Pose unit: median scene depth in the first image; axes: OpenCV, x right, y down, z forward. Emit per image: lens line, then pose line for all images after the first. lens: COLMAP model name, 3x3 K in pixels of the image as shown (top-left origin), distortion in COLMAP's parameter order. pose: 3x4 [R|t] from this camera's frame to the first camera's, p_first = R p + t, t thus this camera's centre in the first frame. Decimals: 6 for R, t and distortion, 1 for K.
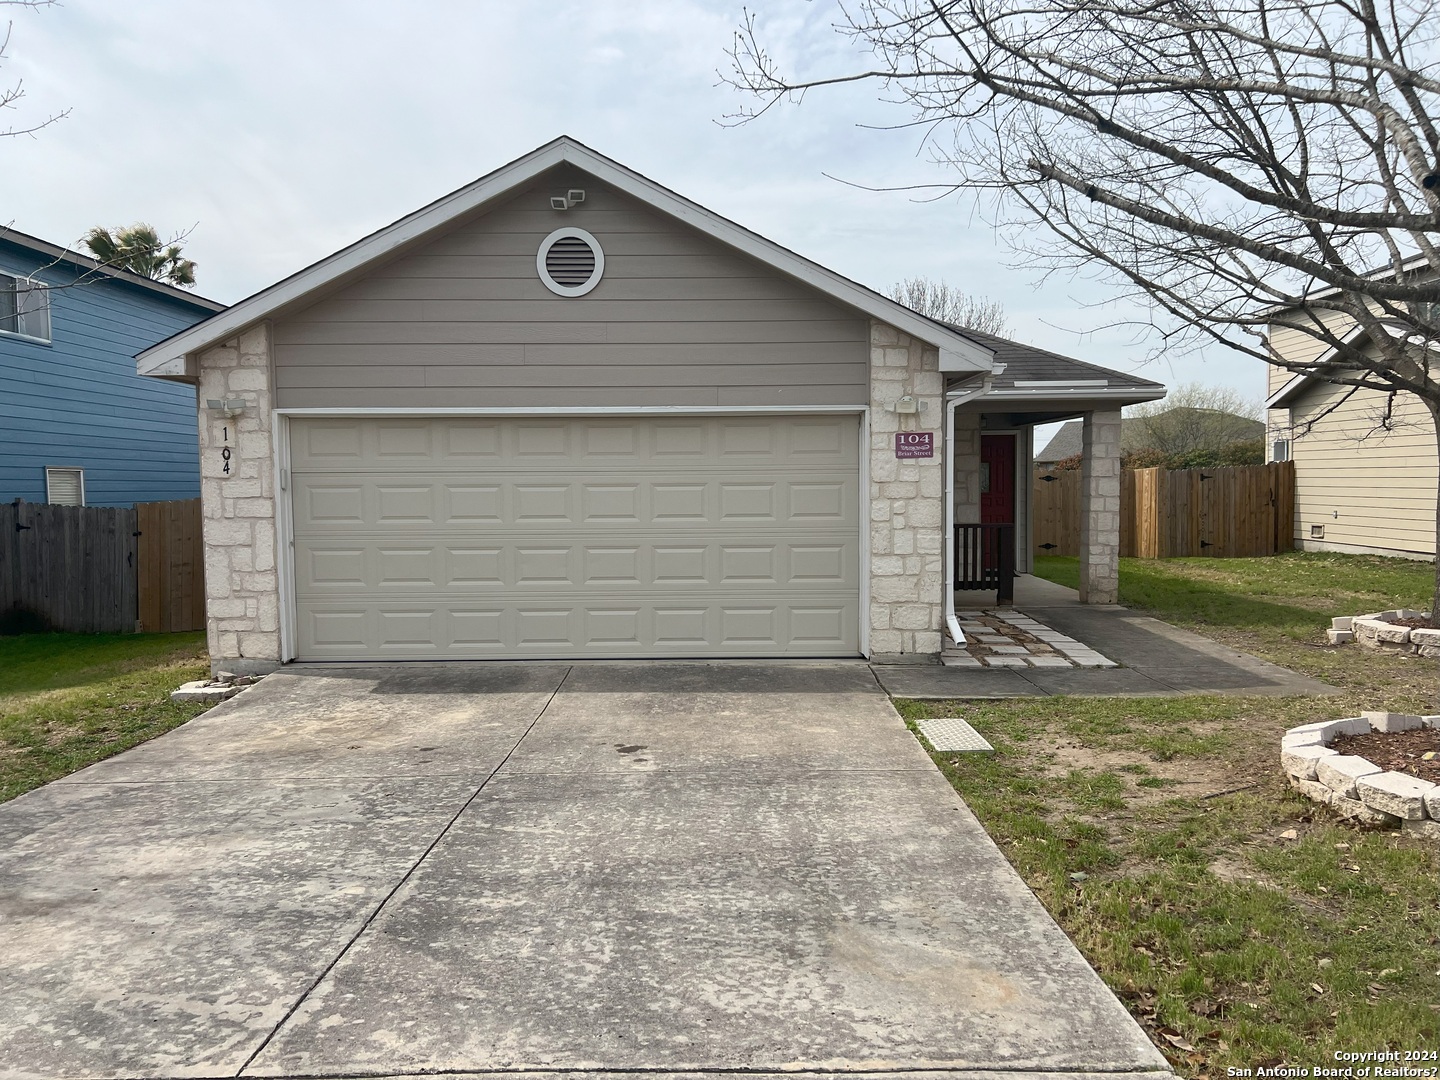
lens RADIAL K [[1087.5, 0, 726.3], [0, 1087.5, 540.7], [0, 0, 1]] dist [0.061679, -0.055794]
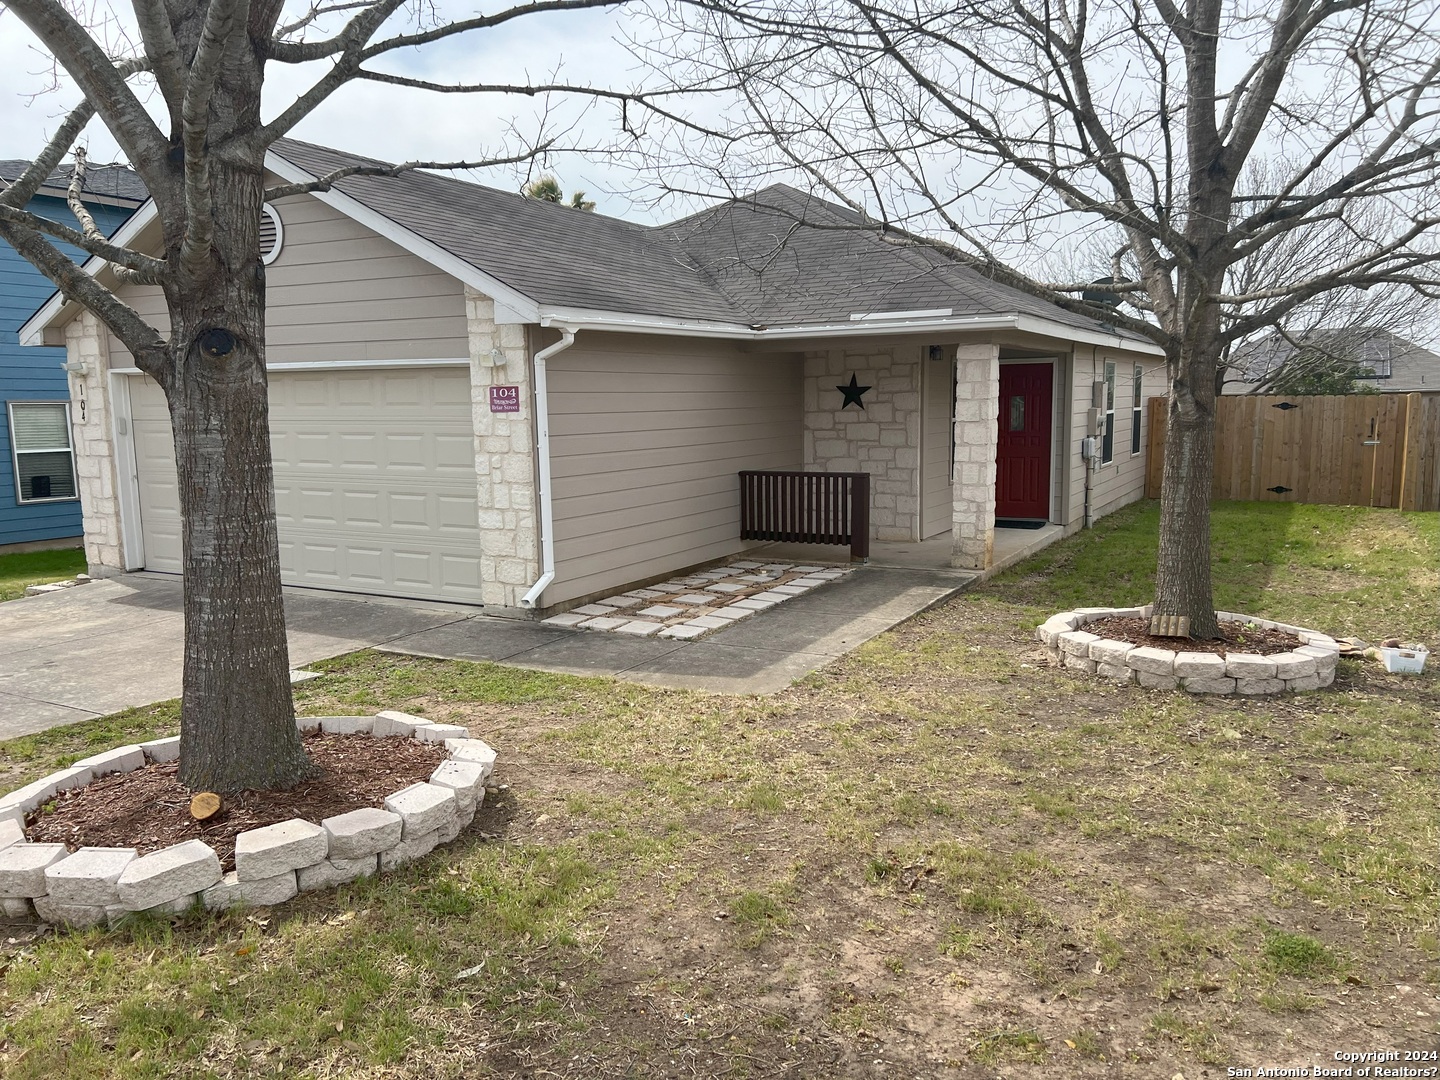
lens RADIAL K [[1087.5, 0, 730.0], [0, 1087.5, 541.7], [0, 0, 1]] dist [0.061679, -0.055794]
pose [[0.880836, 0.060147, -0.469586, 0.818414], [-0.021422, 0.995944, 0.087382, -0.049233], [0.472937, -0.066910, 0.878552, 0.217208]]
